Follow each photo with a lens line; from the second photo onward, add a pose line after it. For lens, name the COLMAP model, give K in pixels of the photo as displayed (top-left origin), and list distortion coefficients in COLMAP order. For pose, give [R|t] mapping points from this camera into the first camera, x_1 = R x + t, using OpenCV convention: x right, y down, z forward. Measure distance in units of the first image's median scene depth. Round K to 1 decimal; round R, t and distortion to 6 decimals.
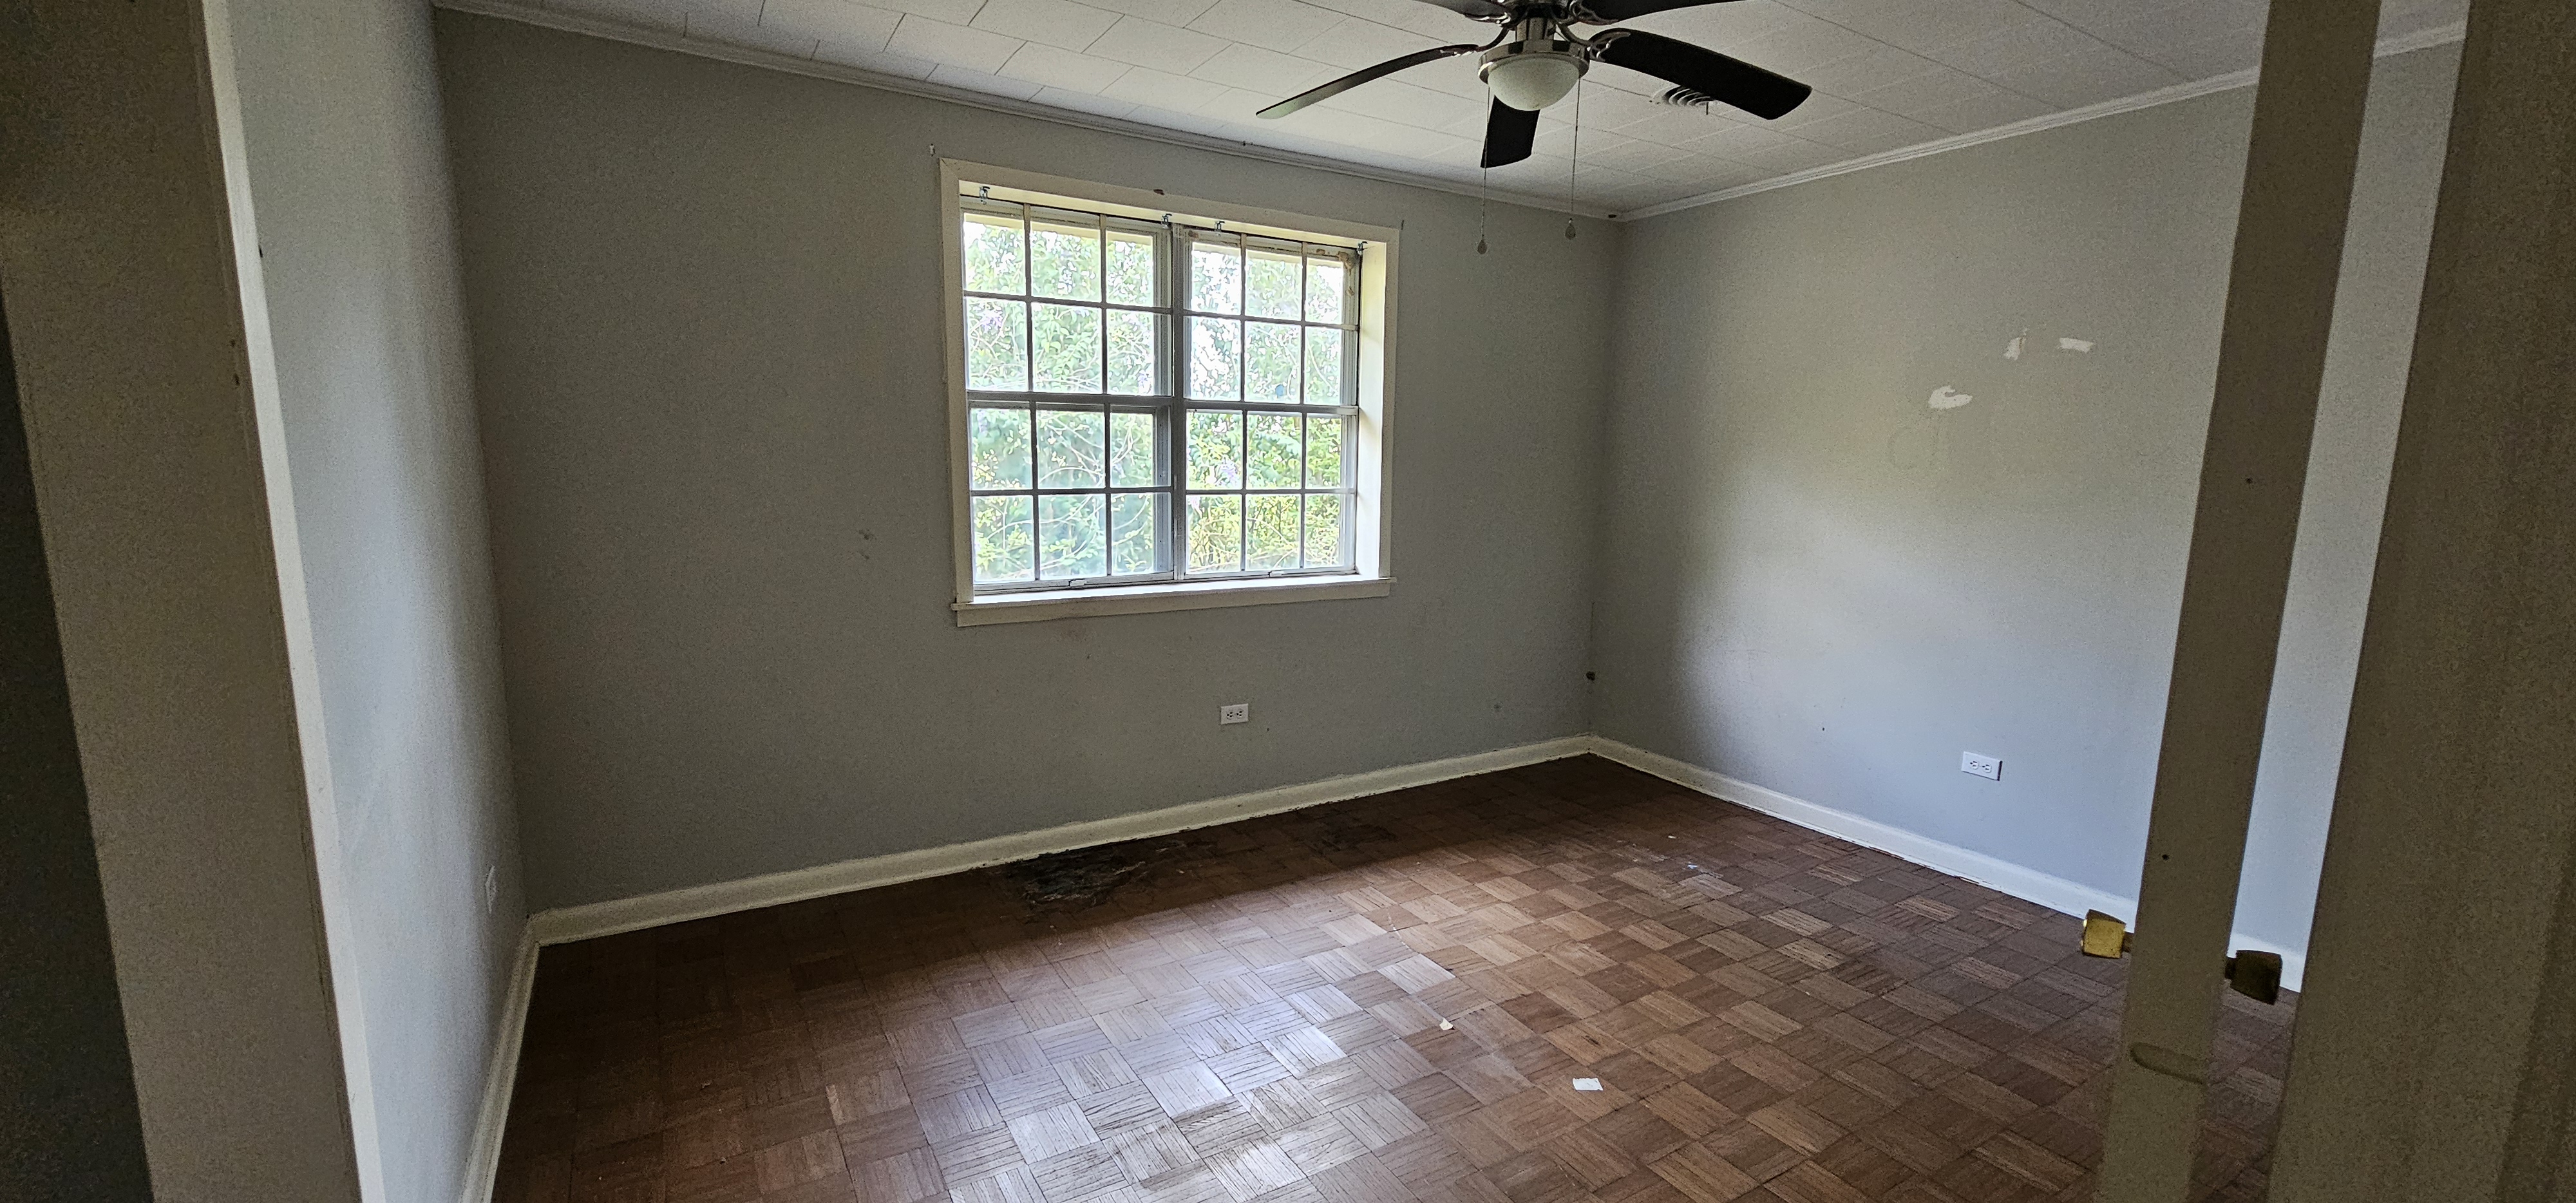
lens RADIAL K [[1022.4, 0, 1215.2], [0, 1022.4, 603.5], [0, 0, 1]] dist [0.000257, 0.000080]
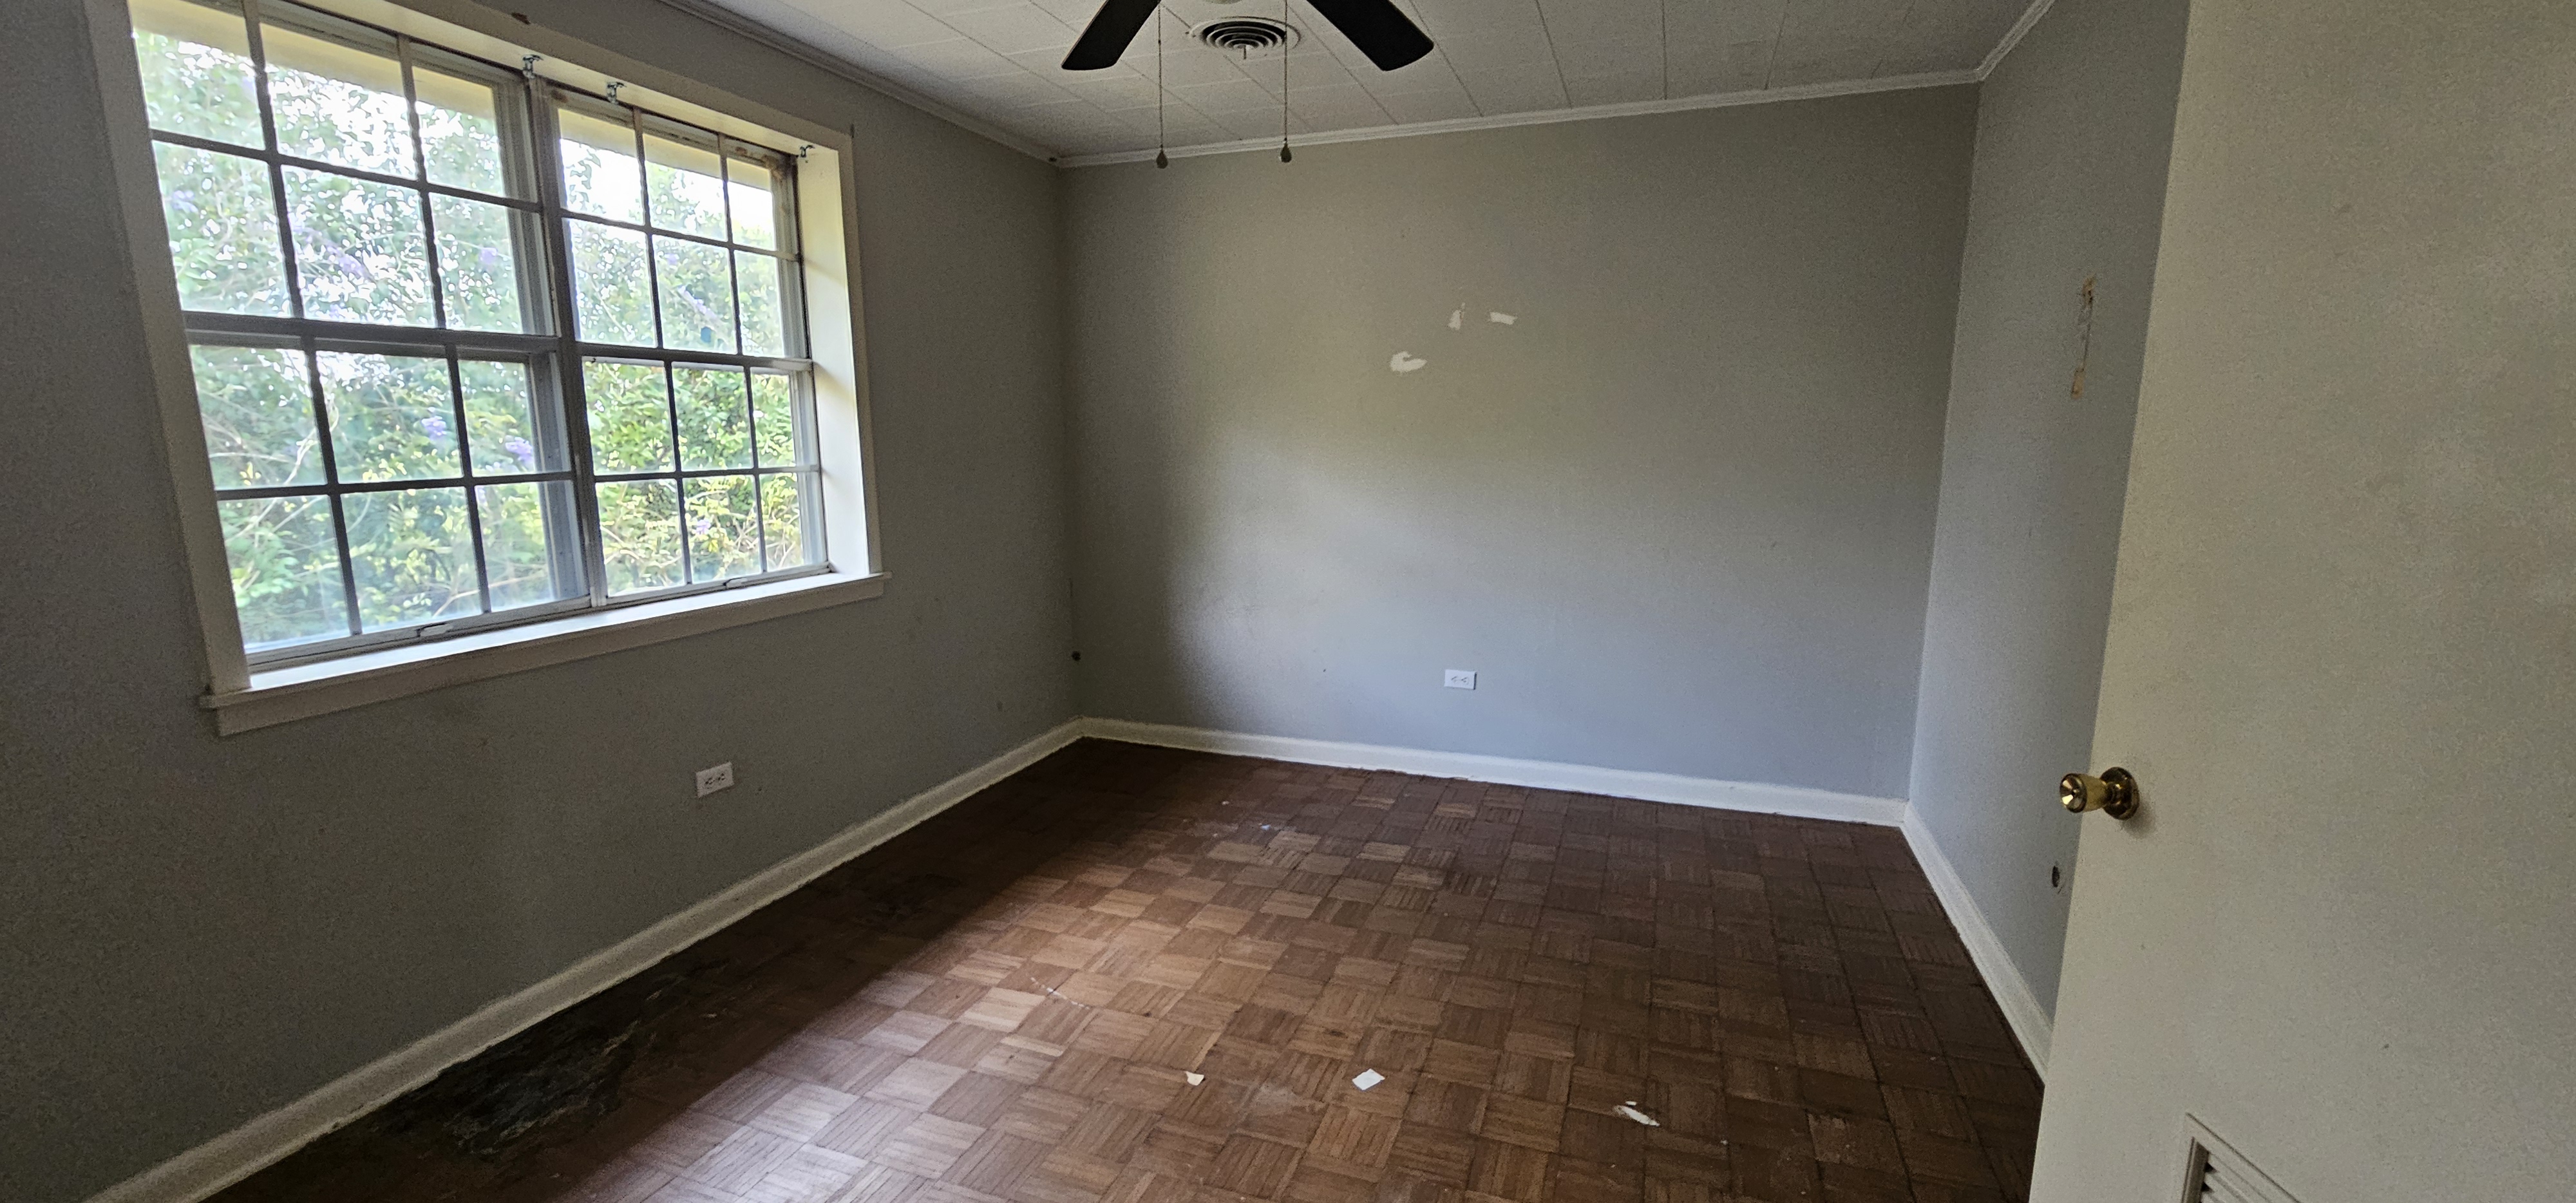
lens RADIAL K [[1082.1, 0, 1274.7], [0, 1082.1, 612.1], [0, 0, 1]] dist [-0.001889, 0.000177]
pose [[0.761979, -0.124948, 0.635434, -0.160460], [0.108381, 0.991976, 0.065091, -0.018366], [-0.638469, 0.019271, 0.769407, 0.157946]]
